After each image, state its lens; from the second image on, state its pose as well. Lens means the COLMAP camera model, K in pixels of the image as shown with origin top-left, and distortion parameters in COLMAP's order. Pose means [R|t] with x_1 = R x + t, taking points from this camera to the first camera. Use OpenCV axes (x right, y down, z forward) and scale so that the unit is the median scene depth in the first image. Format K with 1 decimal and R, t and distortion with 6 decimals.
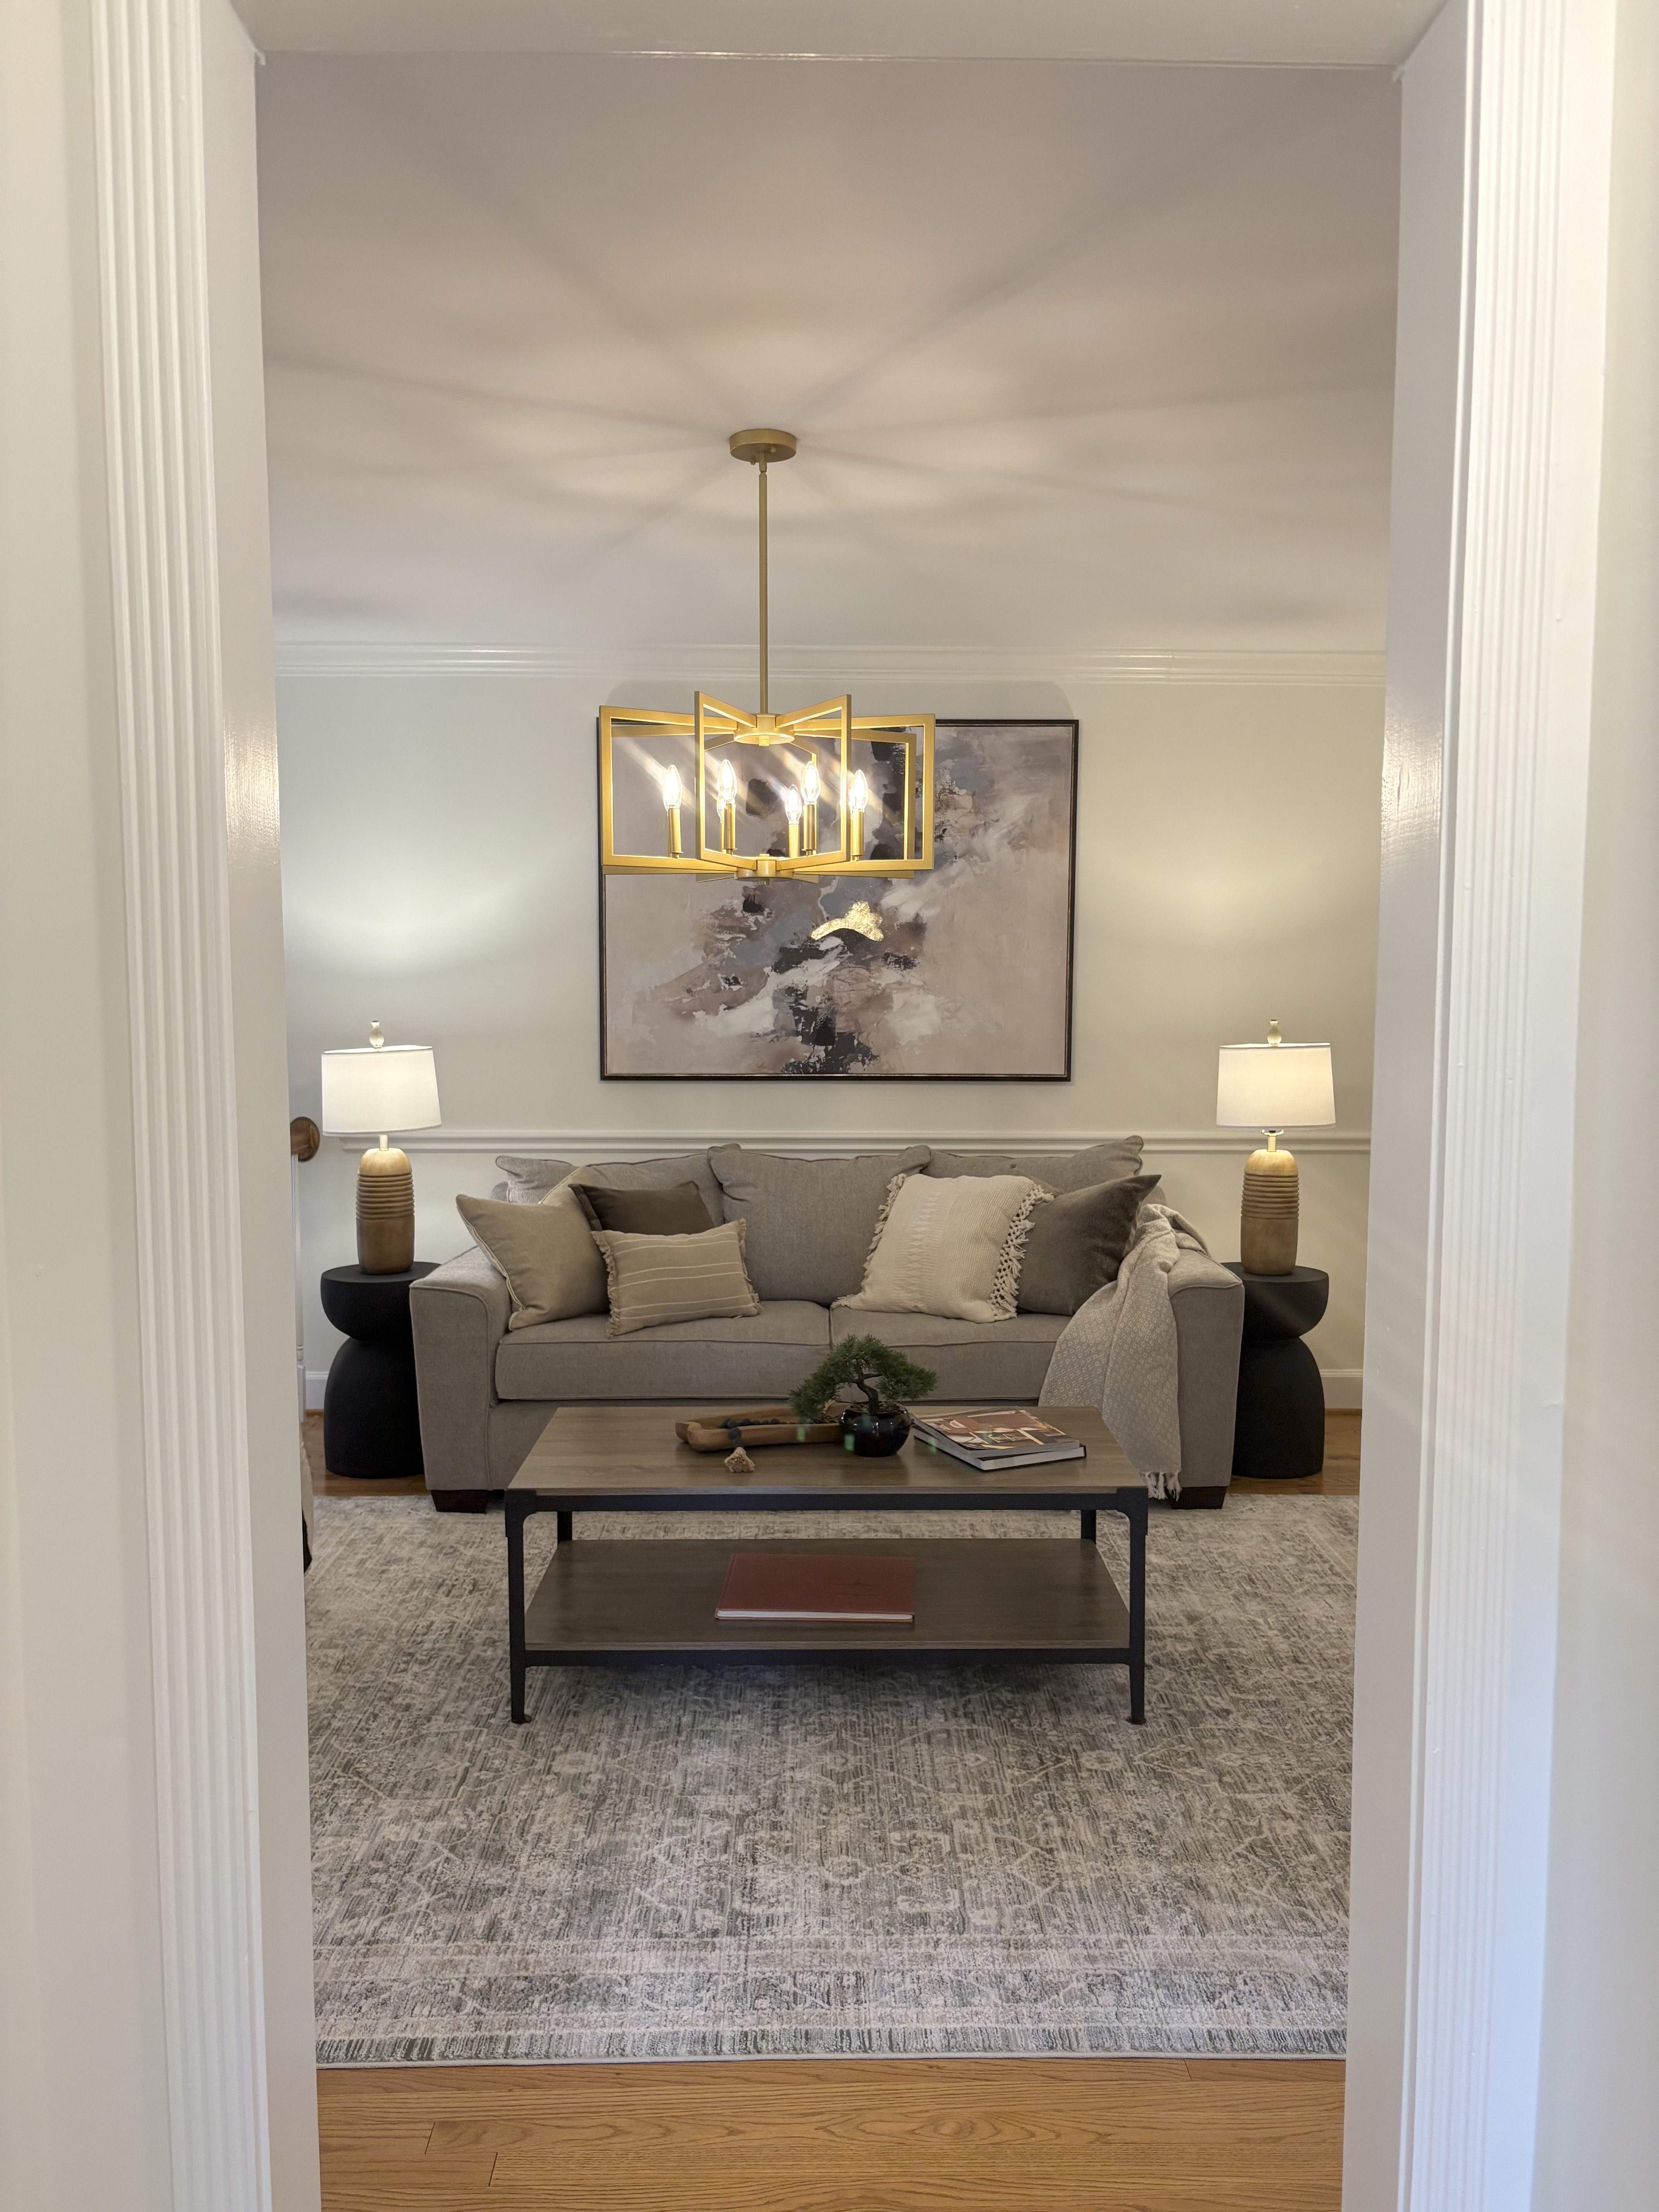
lens RADIAL K [[1656.4, 0, 790.3], [0, 1656.4, 1125.2], [0, 0, 1]] dist [0.276997, -0.569894]
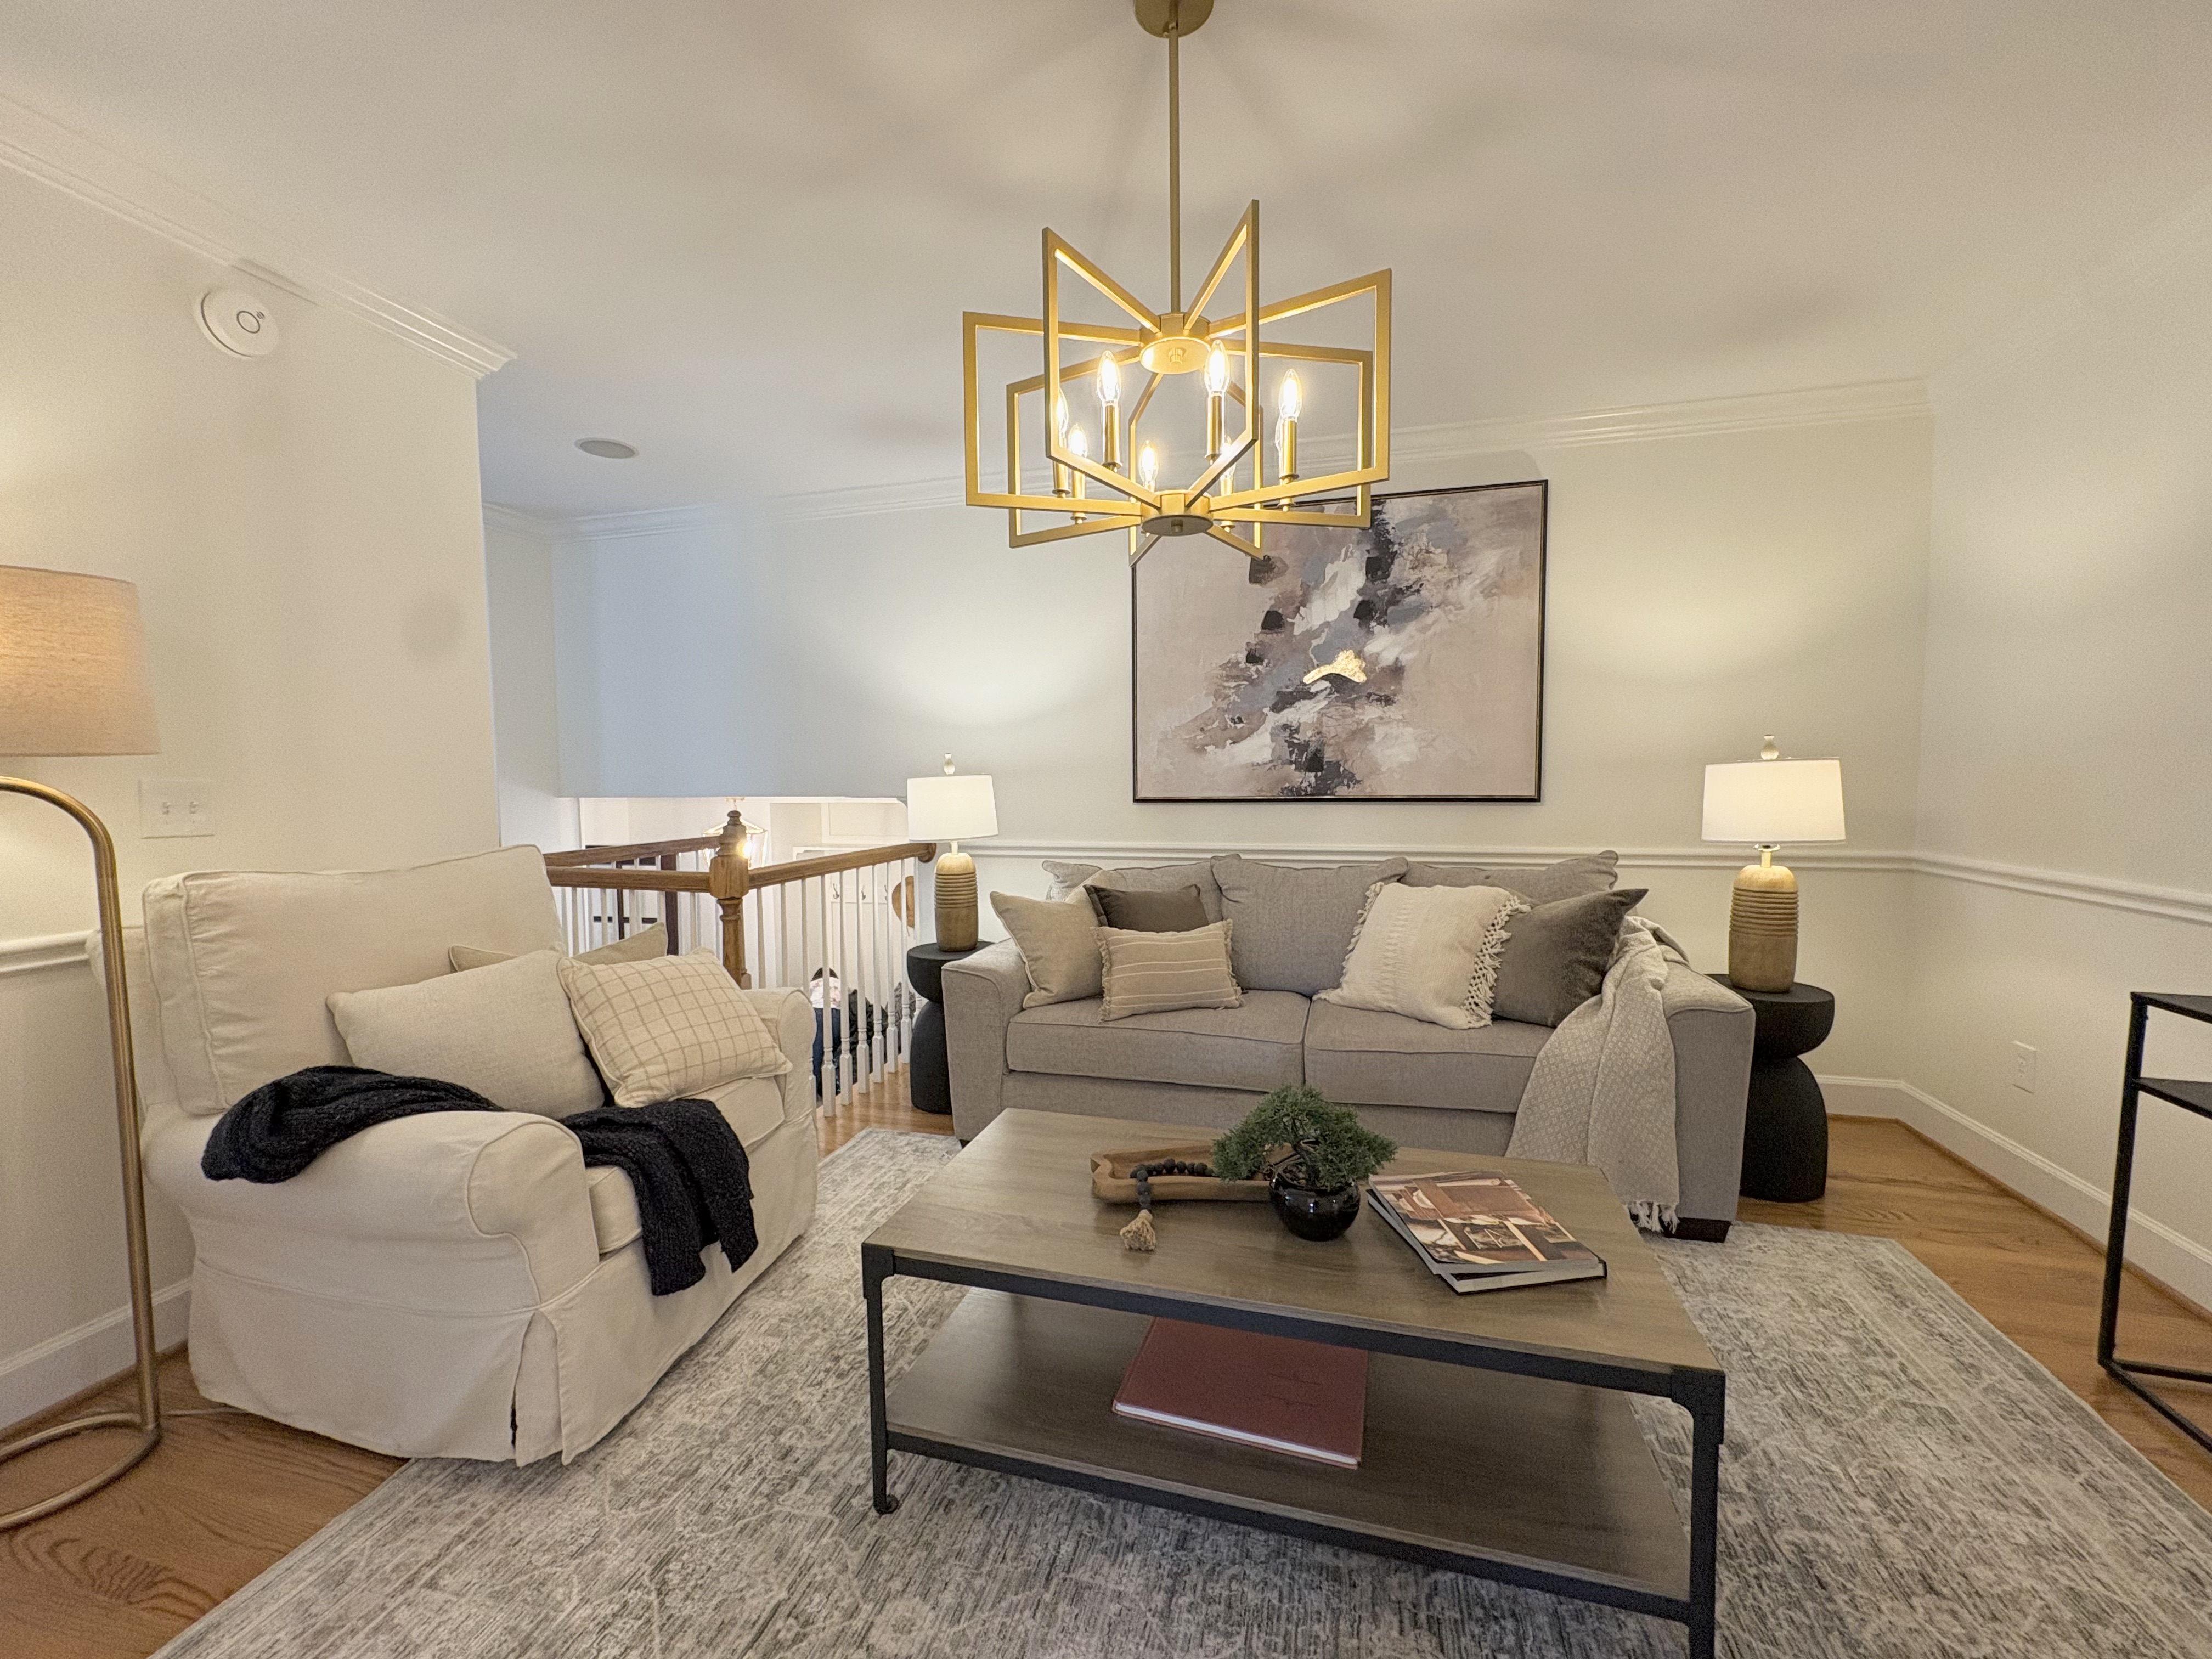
lens RADIAL K [[877.7, 0, 1106.0], [0, 877.7, 829.5], [0, 0, 1]] dist [0.015783, 0.000097]
pose [[0.965541, 0.005397, -0.260196, 0.043537], [-0.011047, 0.999734, -0.020260, 0.007898], [0.260018, 0.022436, 0.965343, 0.384350]]
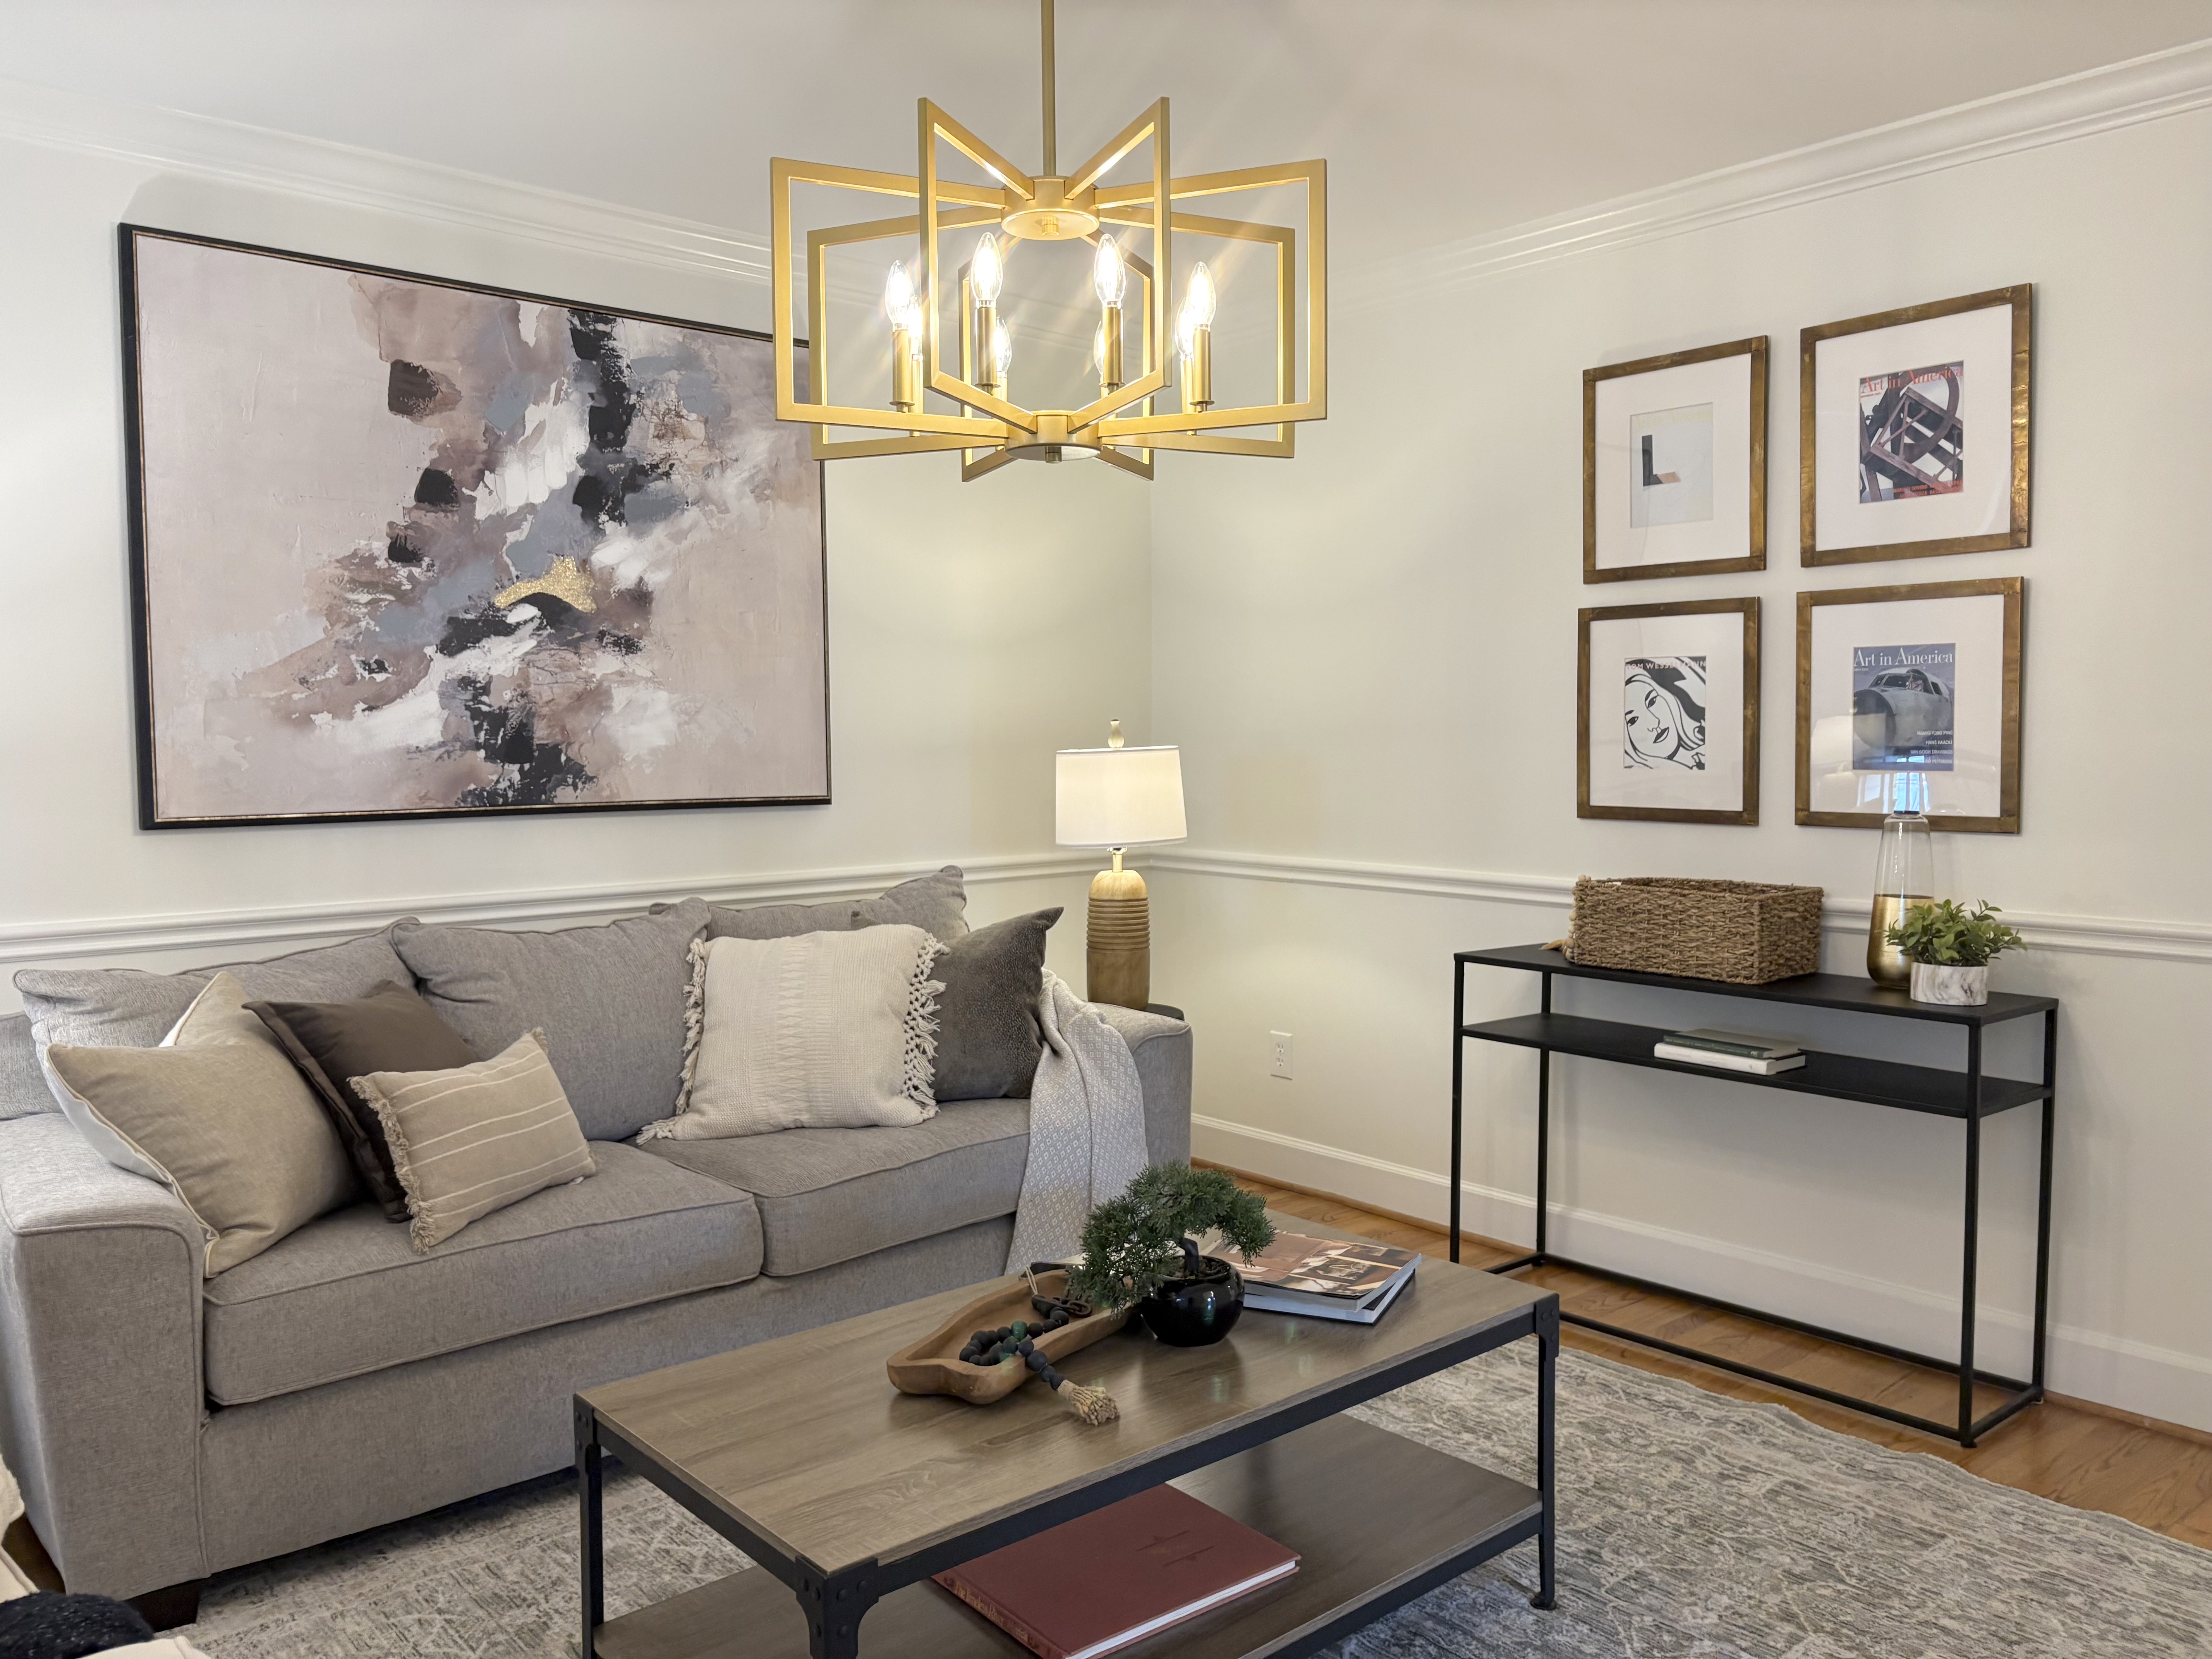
lens RADIAL K [[1710.8, 0, 1044.9], [0, 1710.8, 835.0], [0, 0, 1]] dist [0.085750, -0.093037]
pose [[0.766069, -0.048449, 0.640930, -0.291498], [0.065270, 0.997864, -0.002582, -0.003150], [-0.639436, 0.043811, 0.767595, 0.348064]]
